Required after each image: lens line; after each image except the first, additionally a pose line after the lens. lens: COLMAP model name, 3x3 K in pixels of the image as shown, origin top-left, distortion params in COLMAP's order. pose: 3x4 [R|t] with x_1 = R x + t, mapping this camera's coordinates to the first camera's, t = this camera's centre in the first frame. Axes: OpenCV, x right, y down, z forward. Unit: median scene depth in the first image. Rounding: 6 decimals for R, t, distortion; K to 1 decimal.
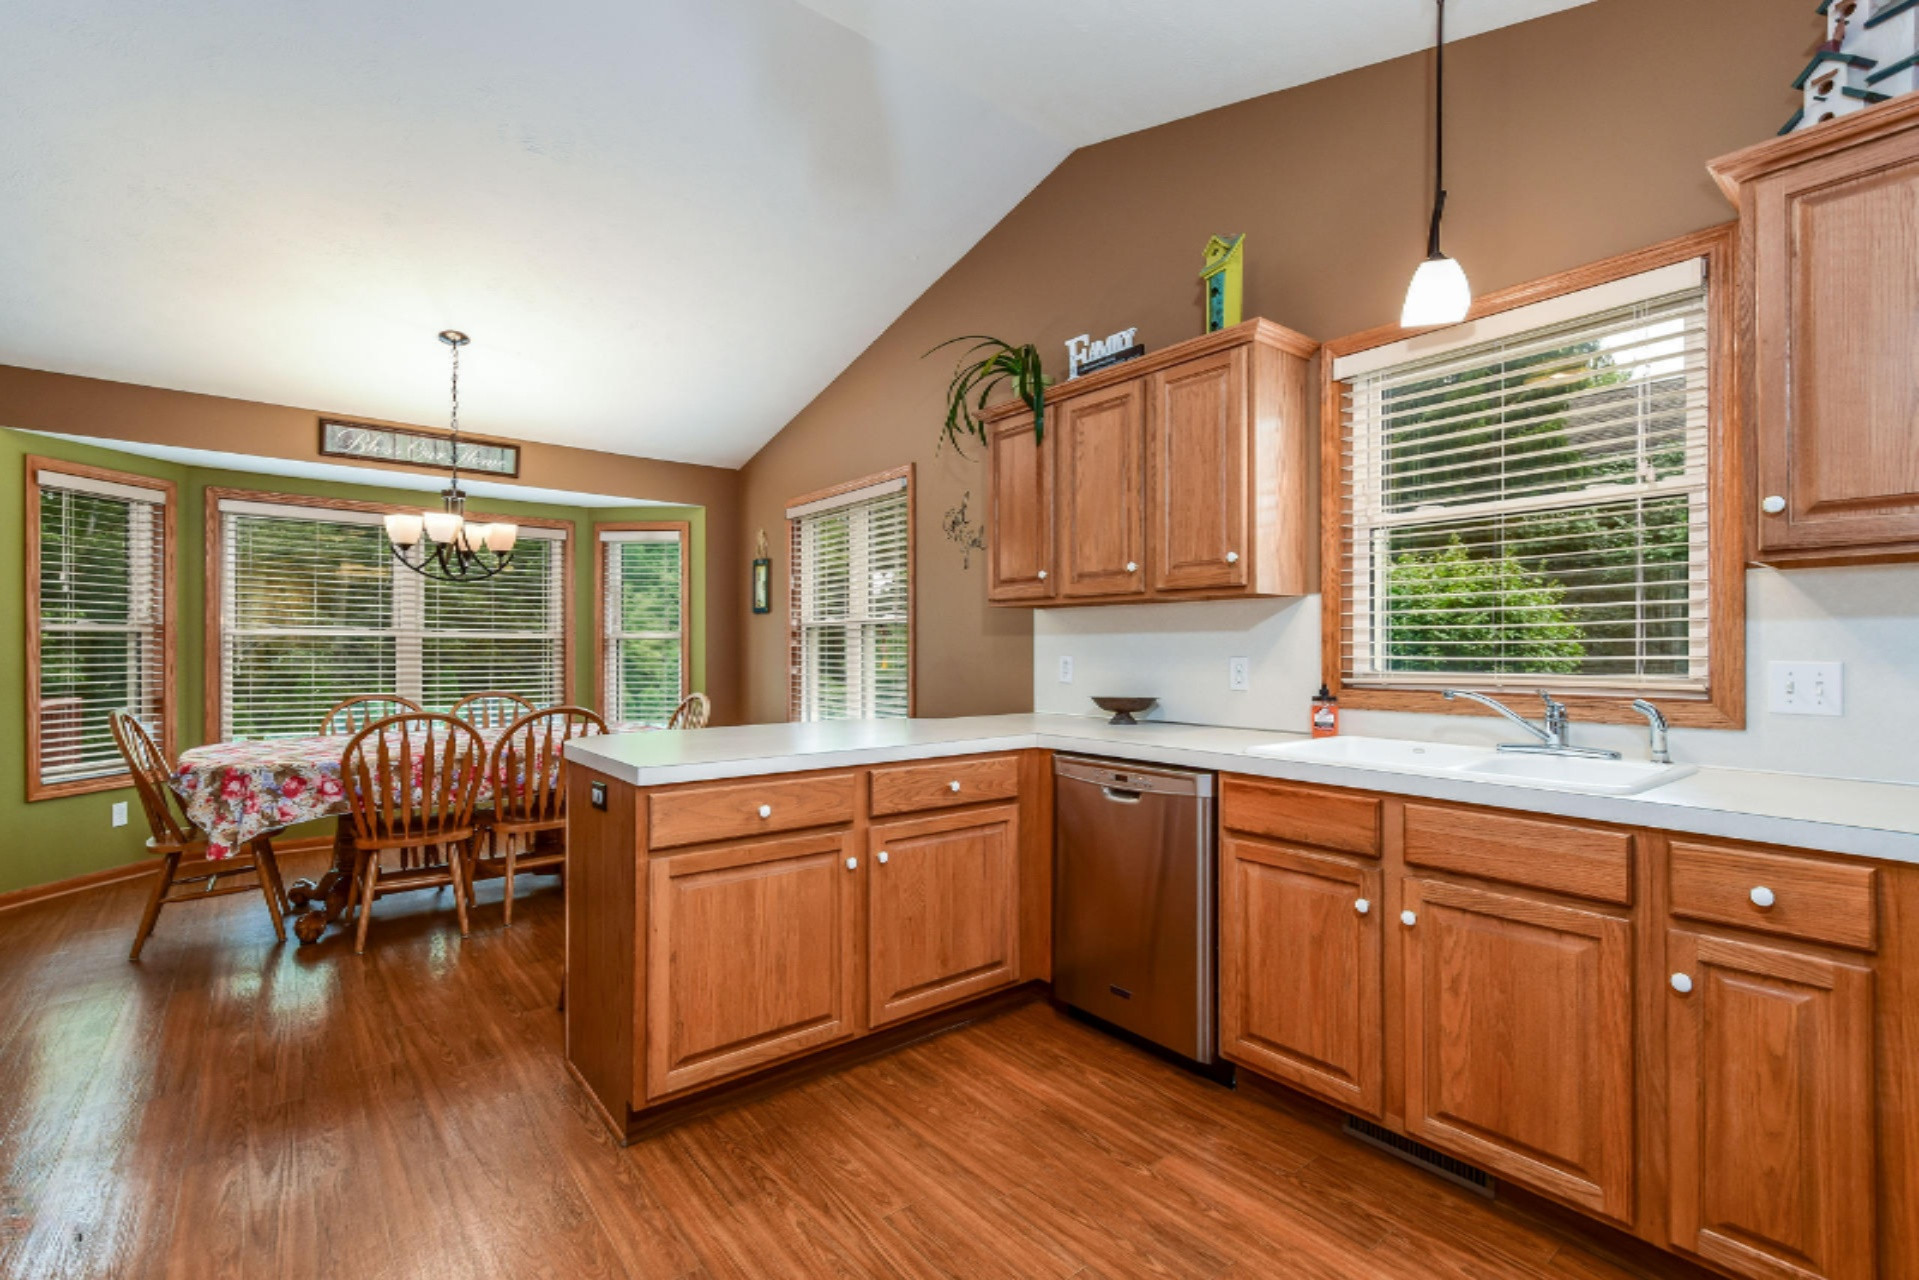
lens RADIAL K [[885.8, 0, 975.3], [0, 885.8, 632.0], [0, 0, 1]] dist [0.015926, -0.001968]
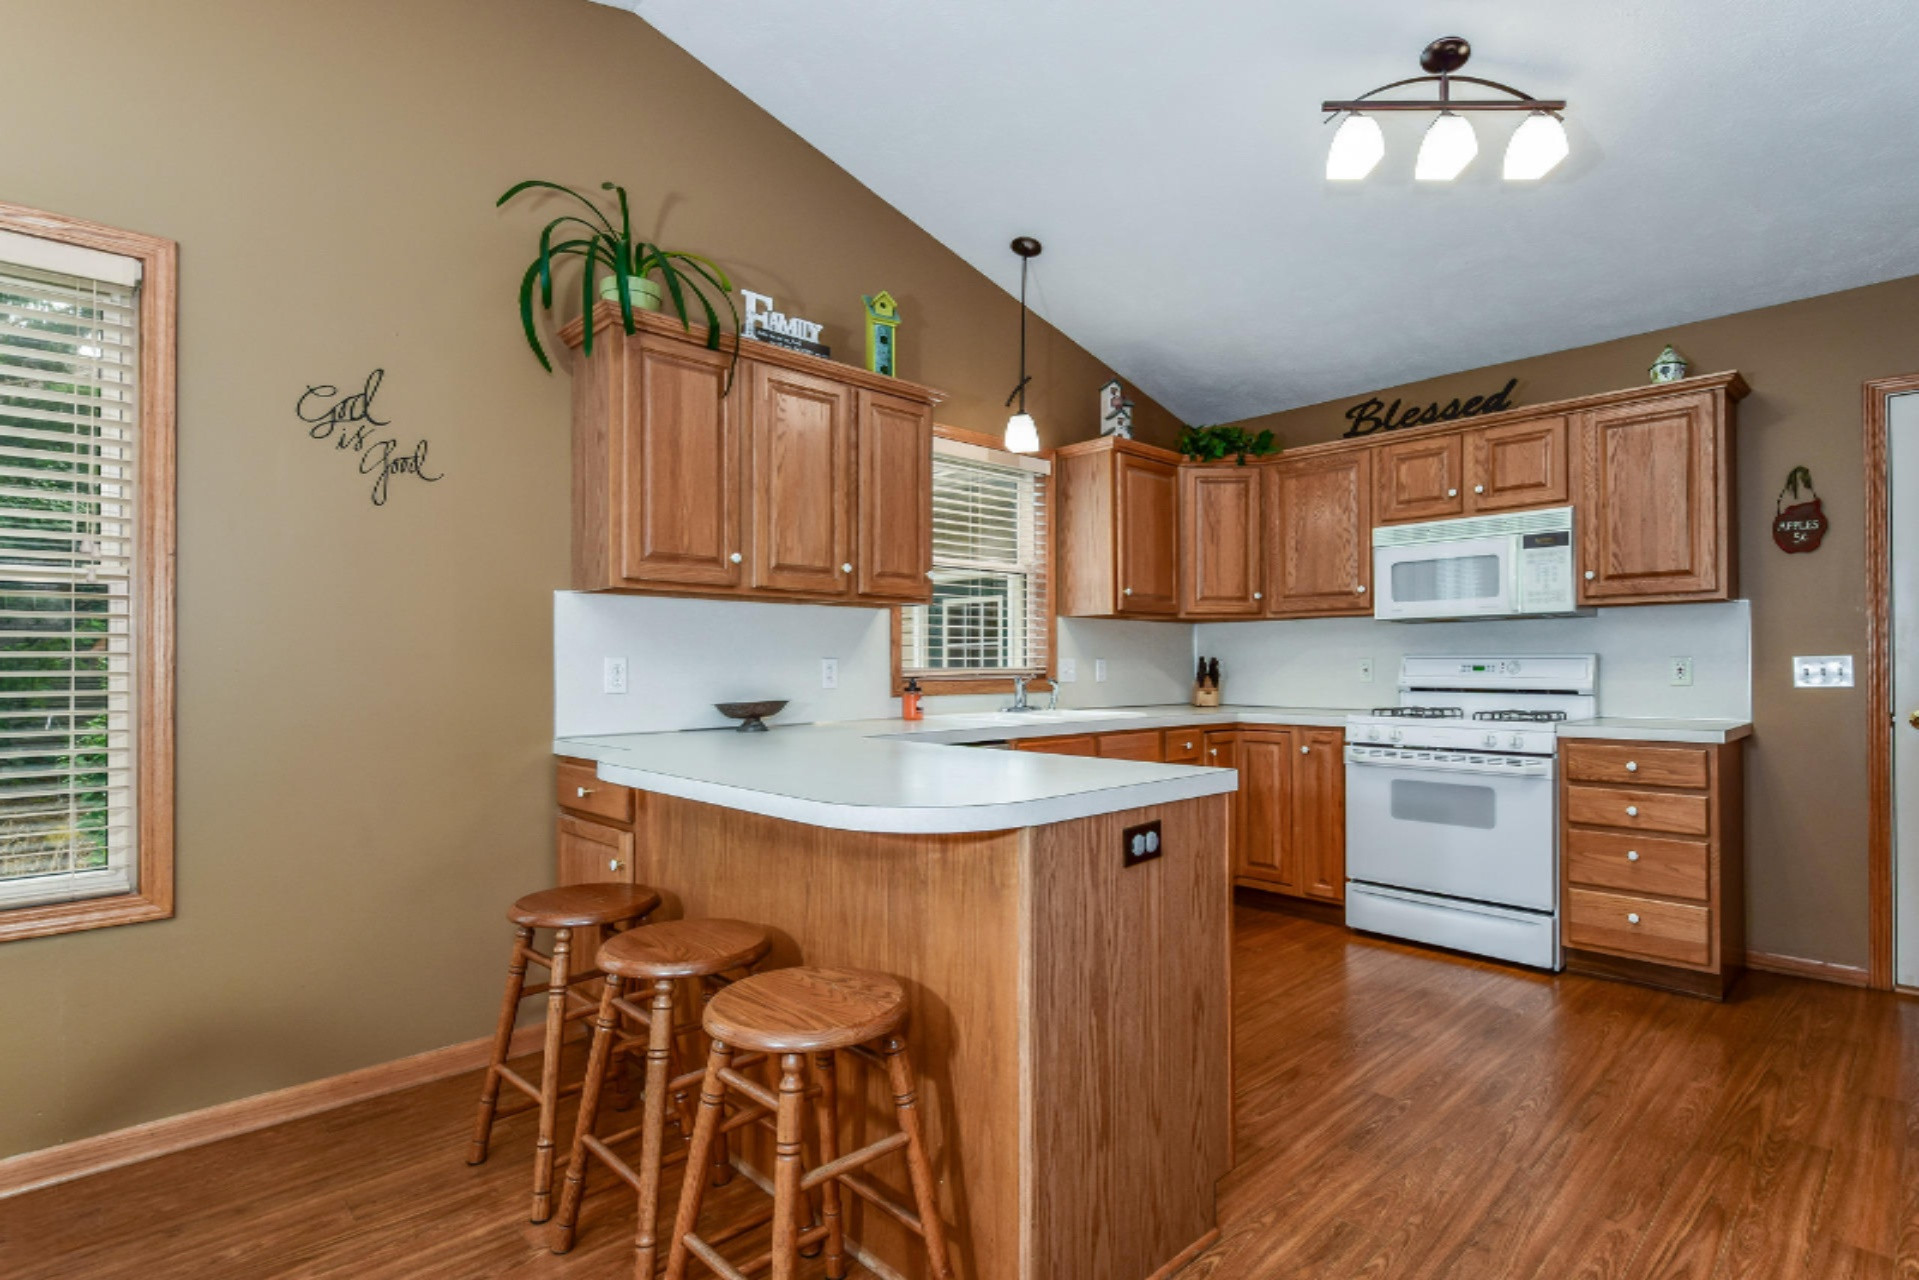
lens RADIAL K [[923.2, 0, 954.3], [0, 923.2, 655.7], [0, 0, 1]] dist [0.012335, -0.006229]
pose [[-0.070821, 0.008144, 0.997456, -0.804451], [-0.015424, 0.999838, -0.009259, 0.031099], [-0.997370, -0.016040, -0.070684, 0.859277]]
